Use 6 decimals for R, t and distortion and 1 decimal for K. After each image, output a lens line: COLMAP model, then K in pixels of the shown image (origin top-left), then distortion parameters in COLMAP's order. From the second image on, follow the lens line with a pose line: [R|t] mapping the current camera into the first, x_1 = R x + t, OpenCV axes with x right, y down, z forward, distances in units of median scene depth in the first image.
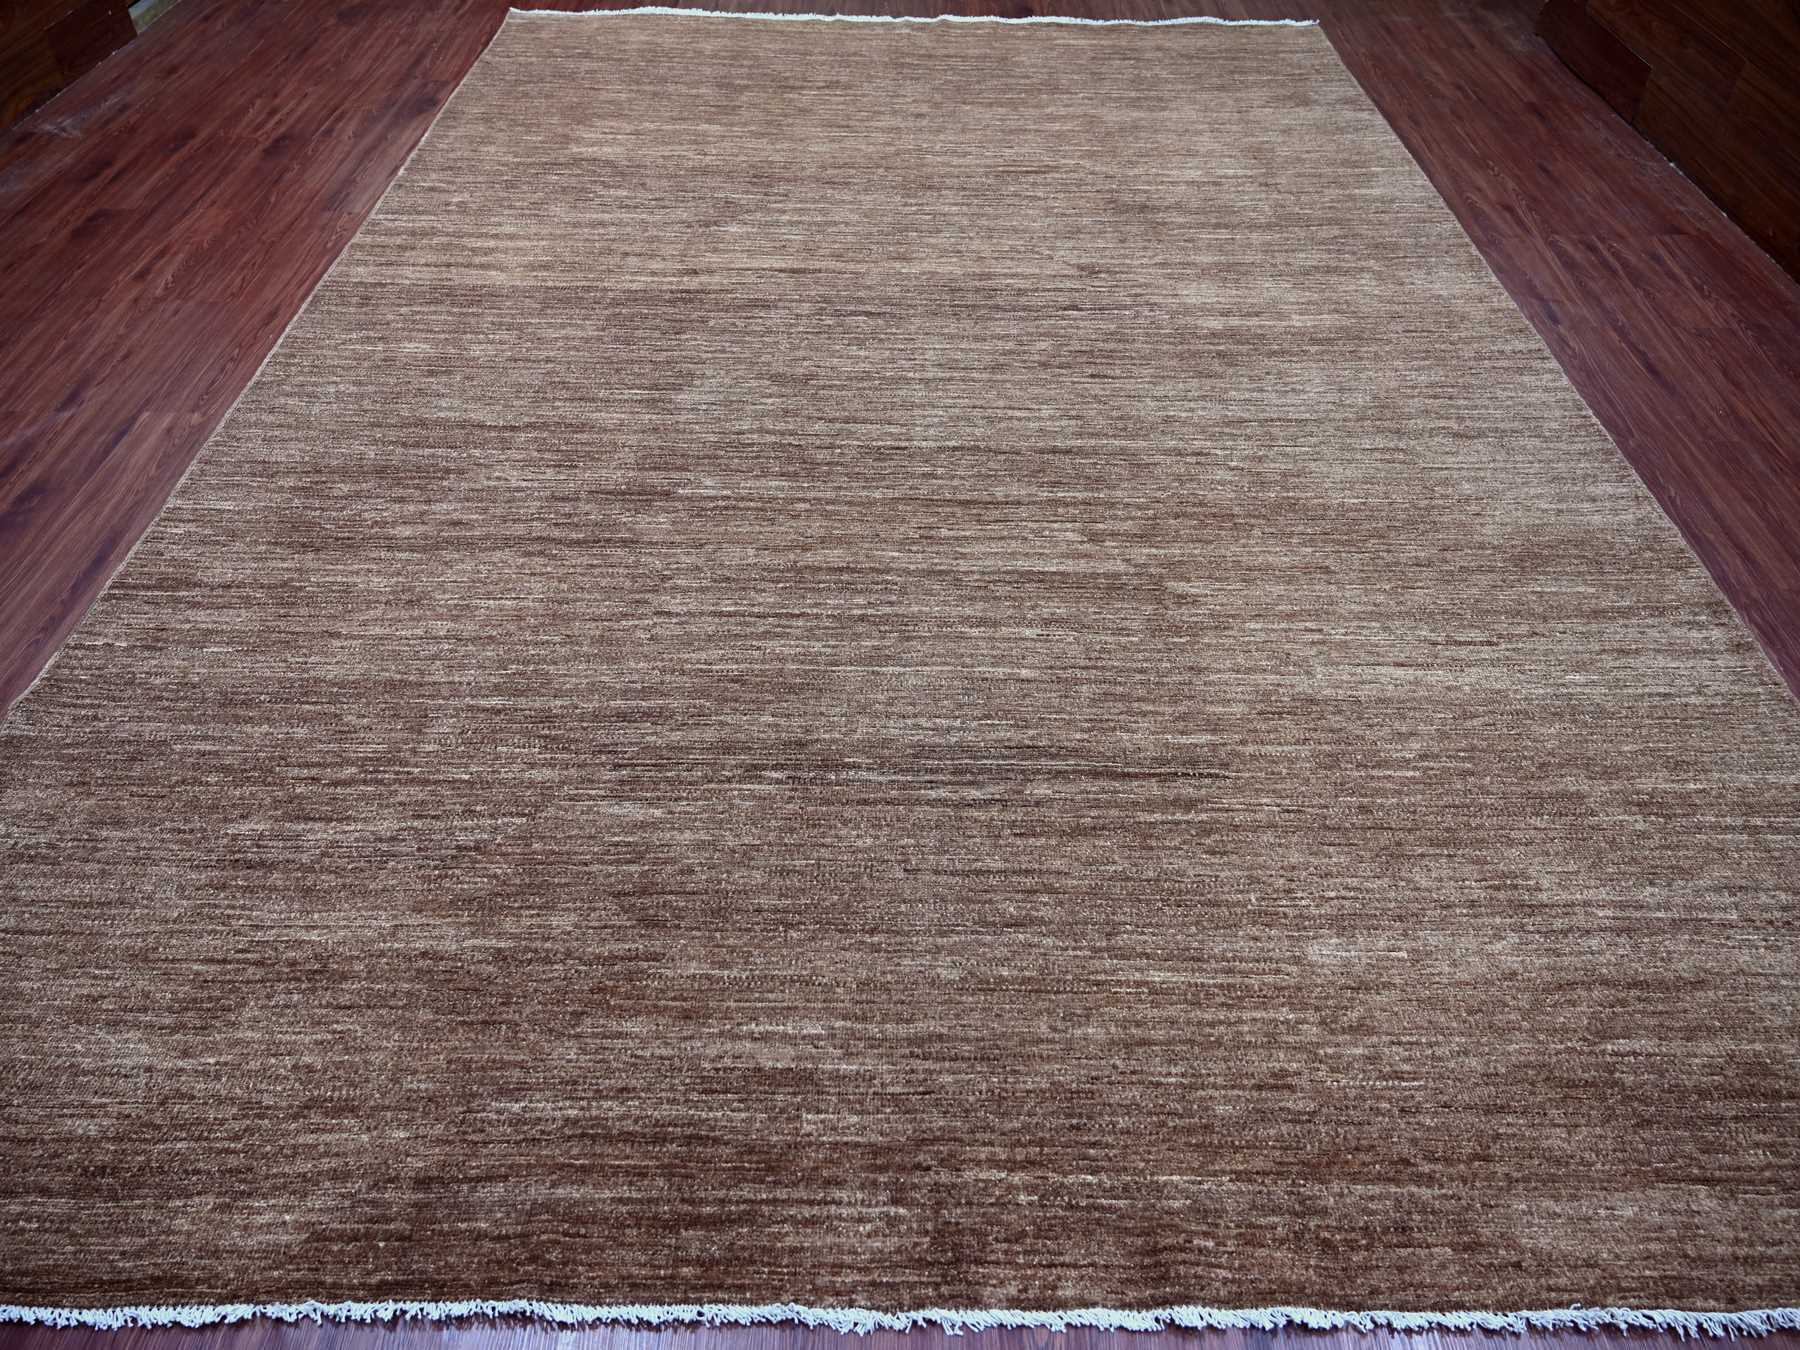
lens RADIAL K [[1099.9, 0, 900.0], [0, 1099.9, 675.0], [0, 0, 1]] dist [-0.007819, 0.001478]
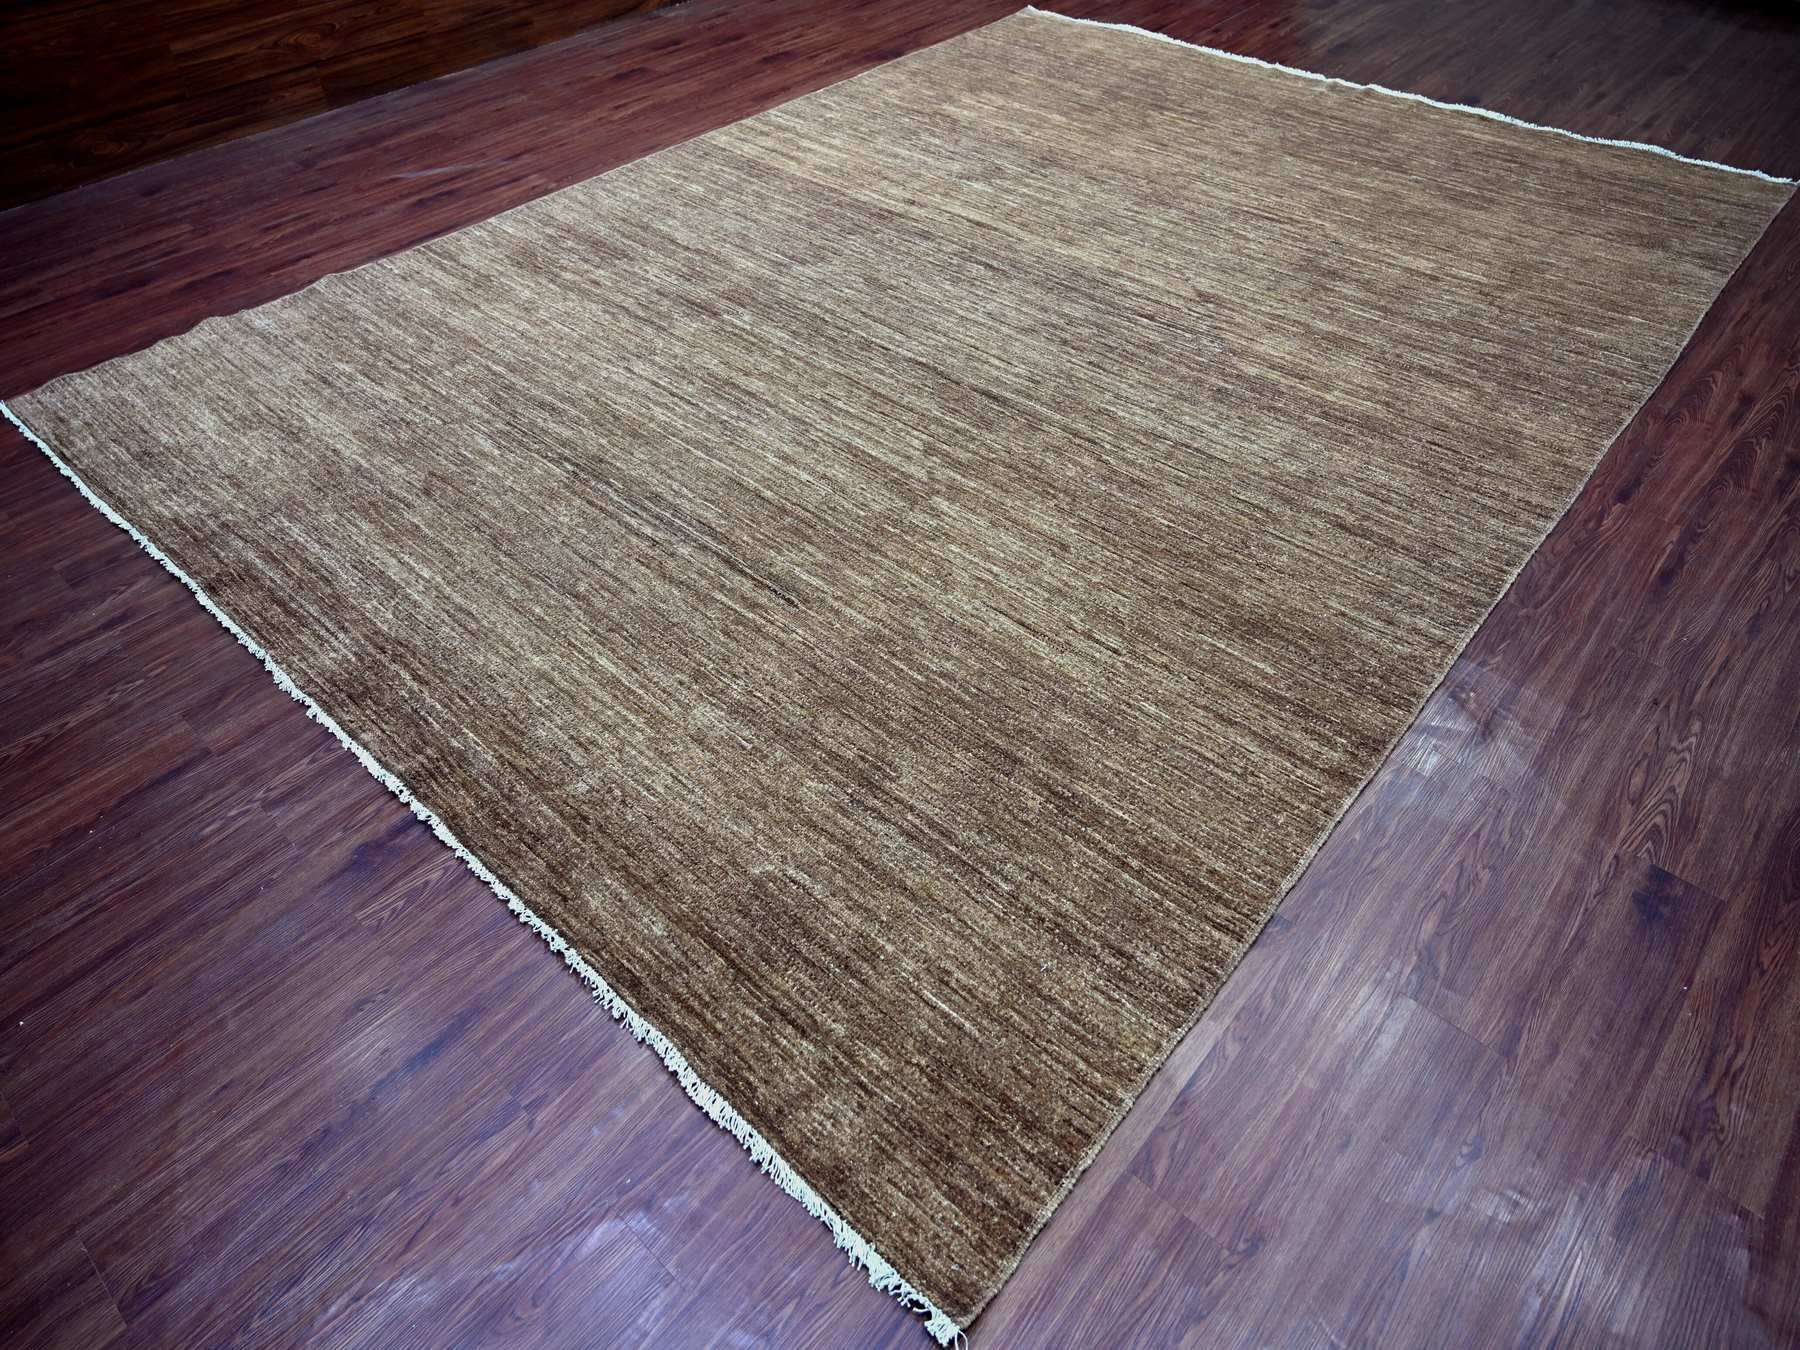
lens RADIAL K [[1099.9, 0, 900.0], [0, 1099.9, 675.0], [0, 0, 1]] dist [-0.007819, 0.001478]
pose [[0.750538, 0.457231, -0.477108, 0.707695], [-0.476228, 0.874787, 0.089189, -0.003684], [0.458148, 0.160272, 0.874307, -0.008406]]
